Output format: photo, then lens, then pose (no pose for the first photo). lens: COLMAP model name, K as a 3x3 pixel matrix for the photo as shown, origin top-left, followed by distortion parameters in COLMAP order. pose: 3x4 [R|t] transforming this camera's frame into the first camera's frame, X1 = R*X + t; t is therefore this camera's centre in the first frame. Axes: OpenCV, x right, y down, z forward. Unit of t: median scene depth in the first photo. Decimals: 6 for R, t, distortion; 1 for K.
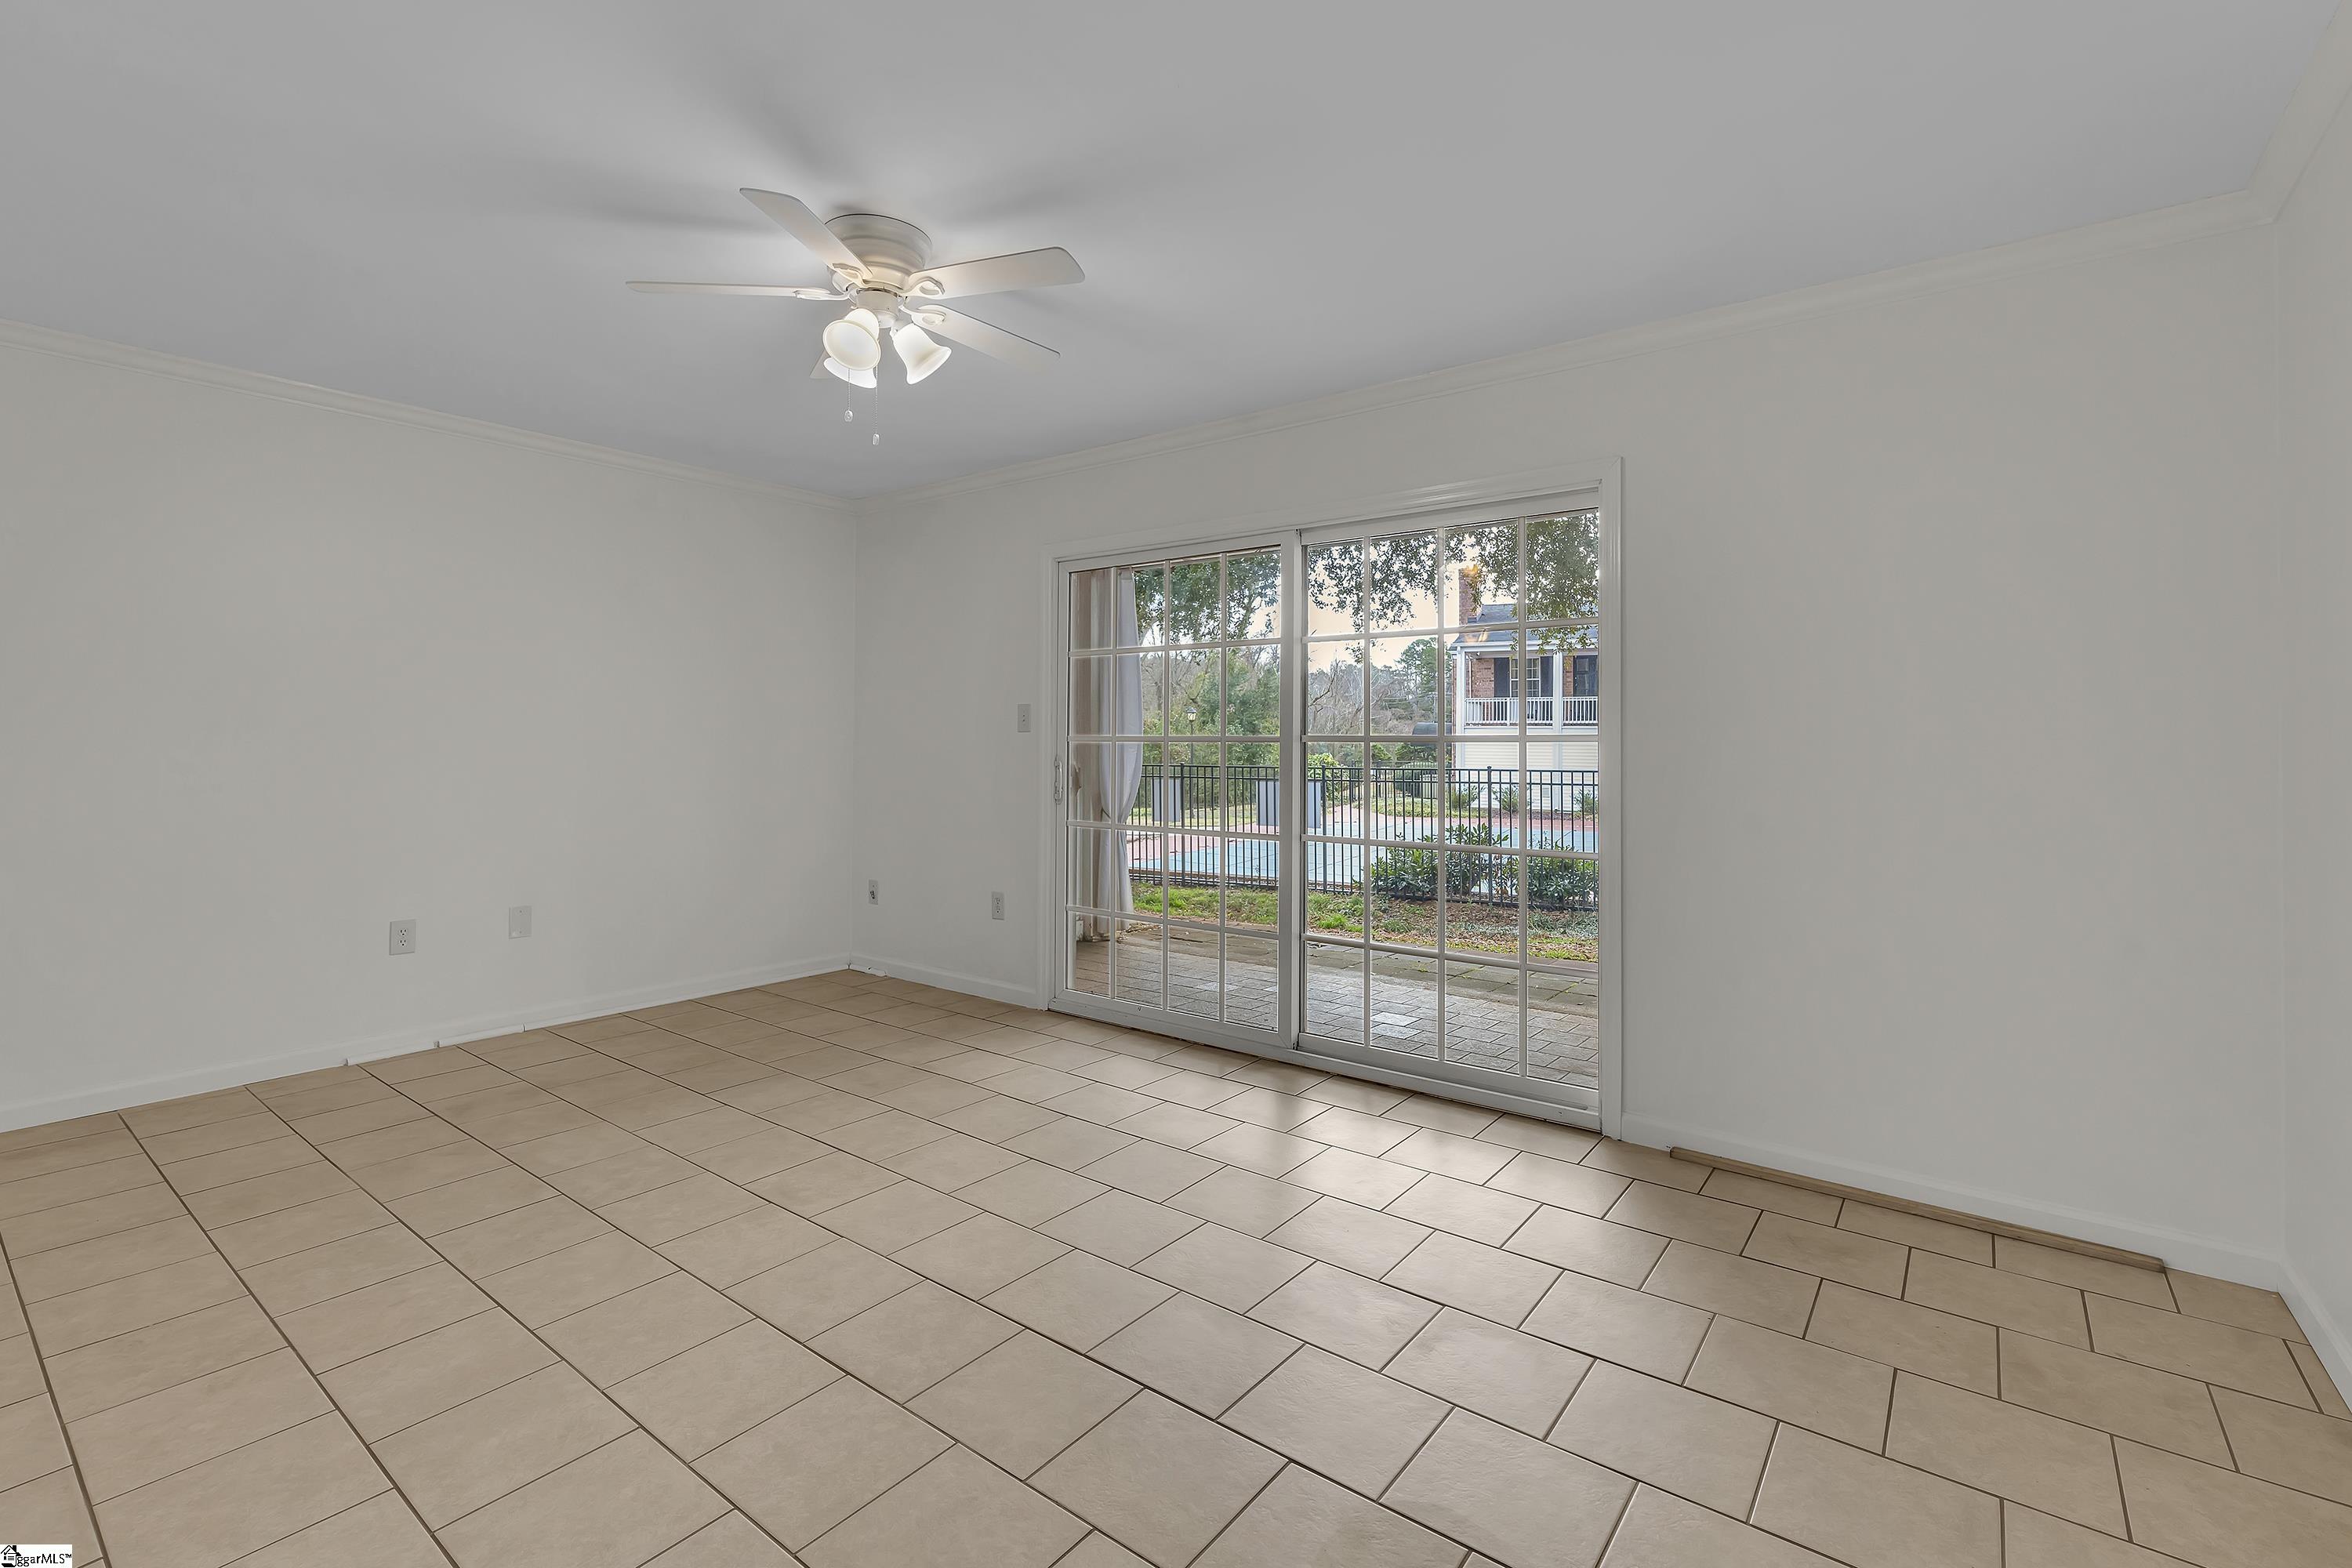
lens RADIAL K [[1029.6, 0, 1168.8], [0, 1029.6, 741.6], [0, 0, 1]] dist [-0.010422, 0.003264]
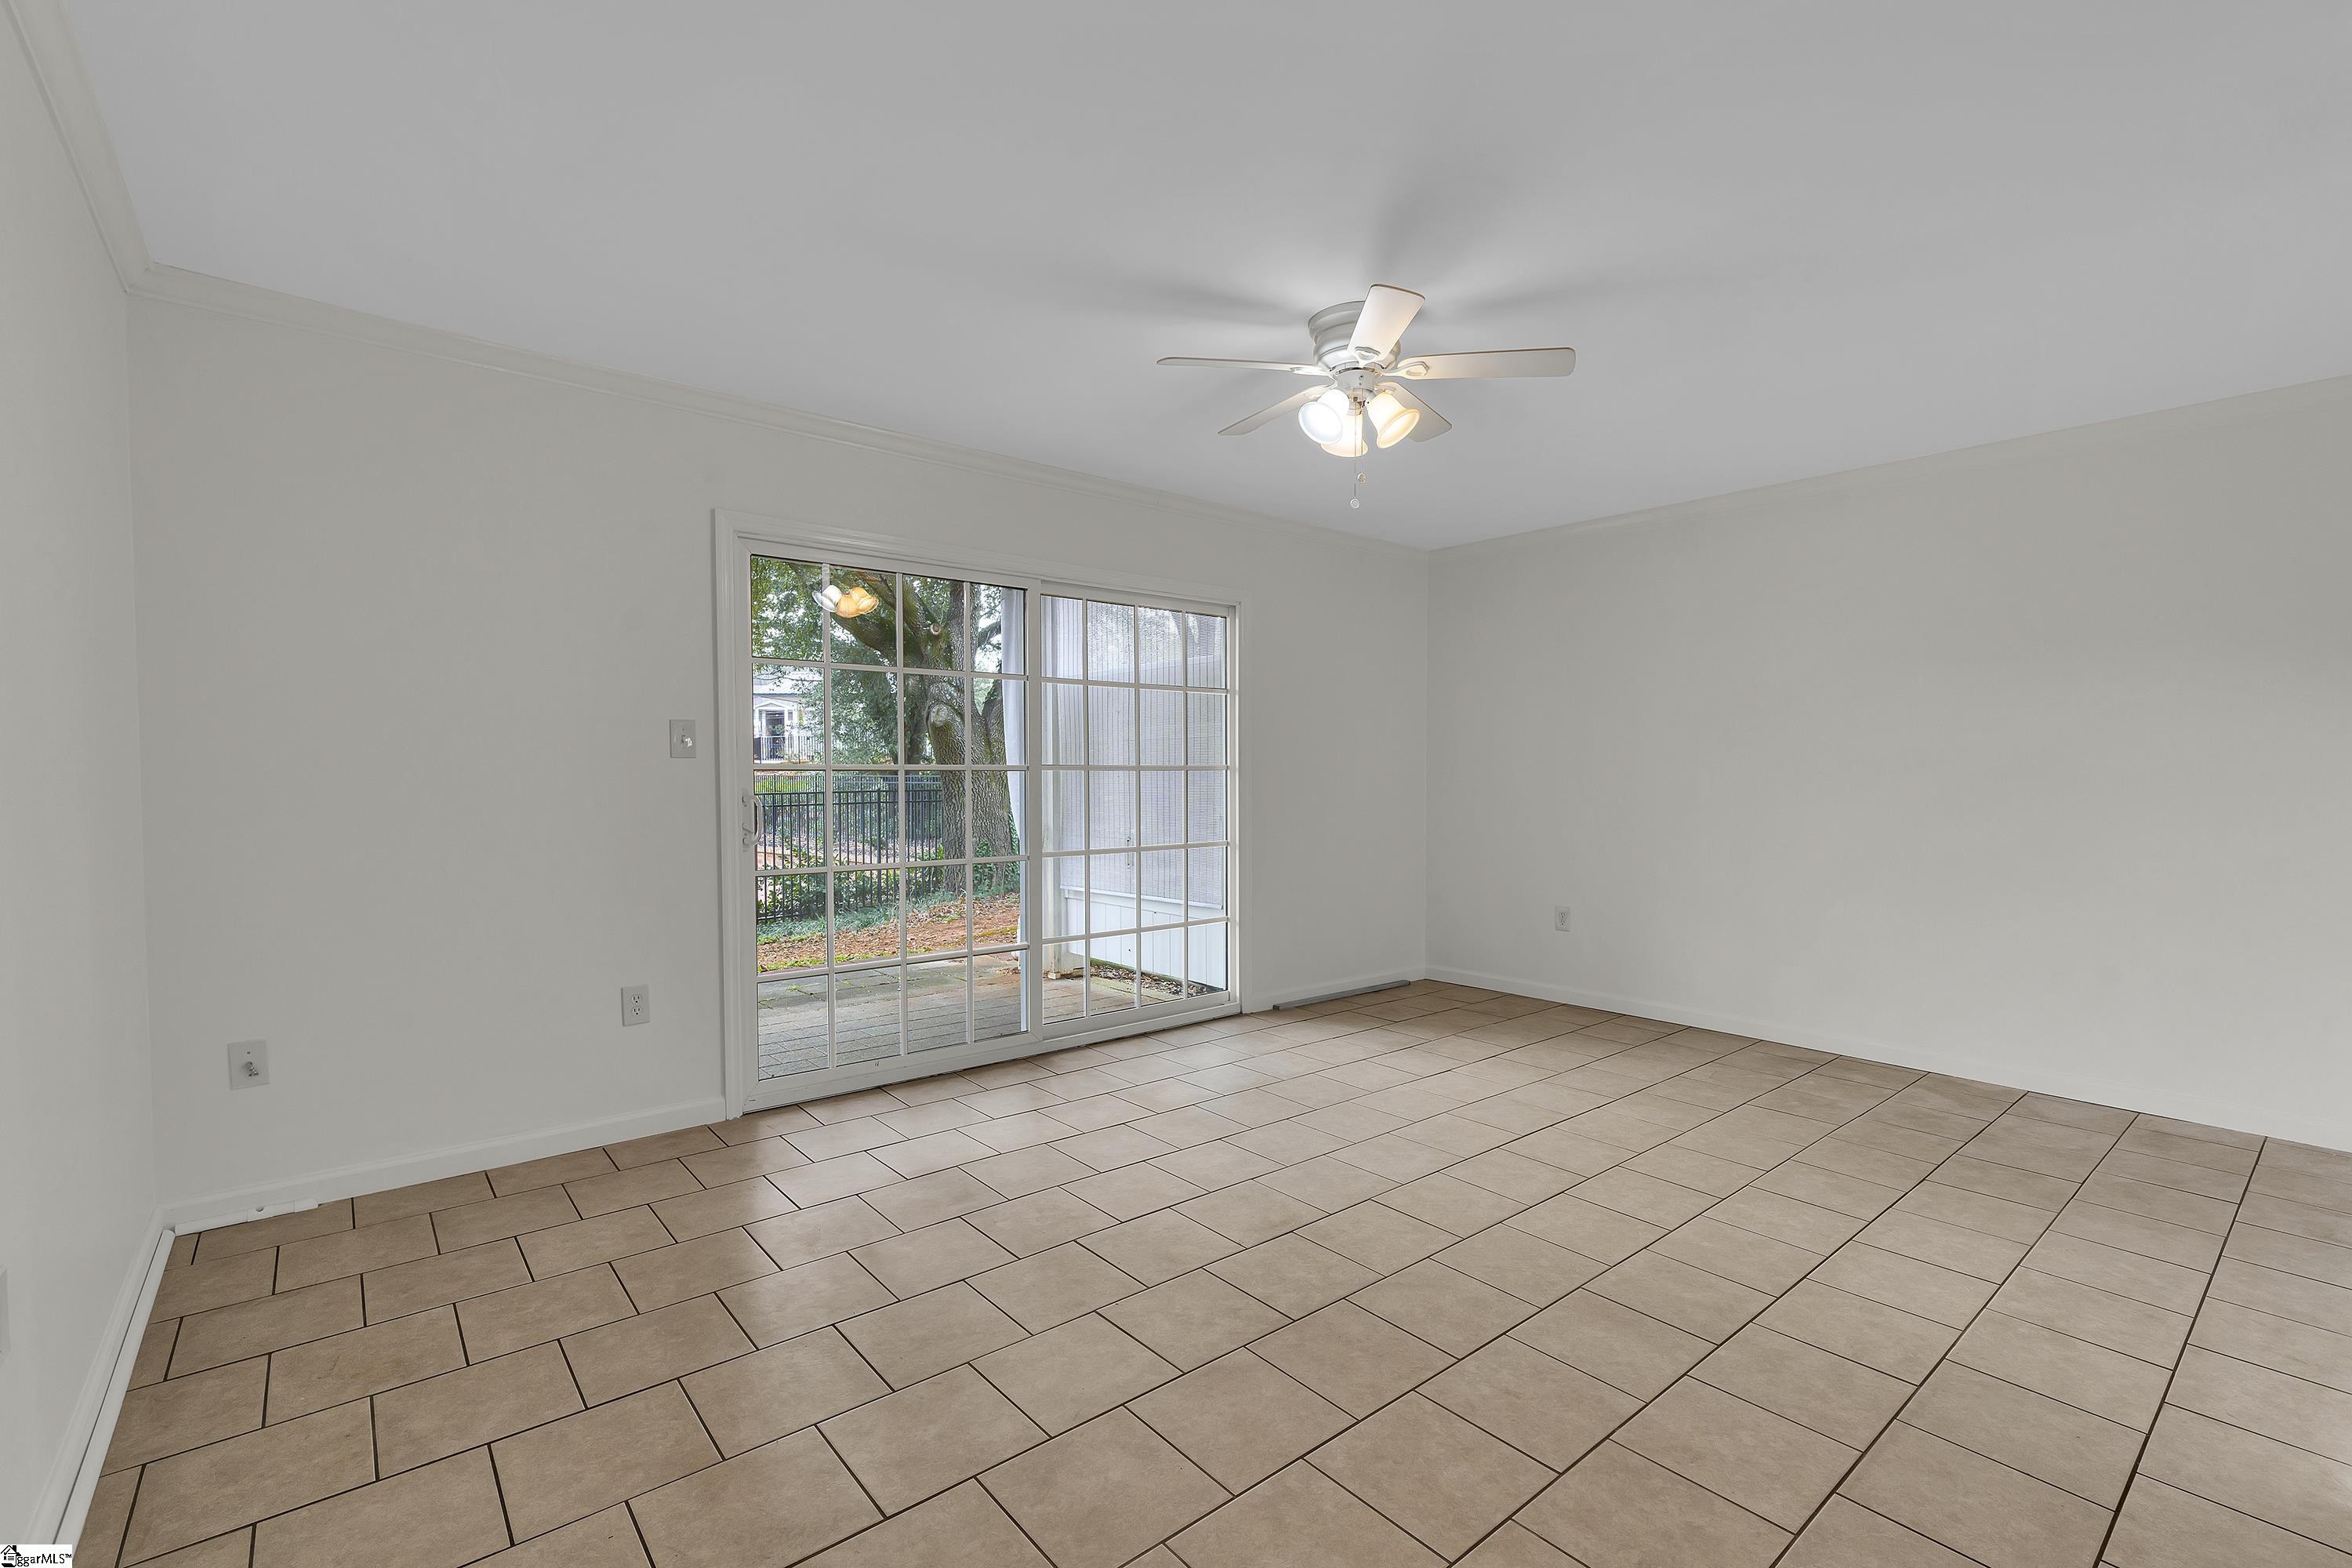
lens RADIAL K [[1029.6, 0, 1165.8], [0, 1029.6, 795.9], [0, 0, 1]] dist [-0.010422, 0.003264]
pose [[0.228121, -0.027972, 0.973231, -1.353264], [-0.000240, 0.999586, 0.028786, -0.005334], [-0.973633, -0.006800, 0.228020, 0.876068]]
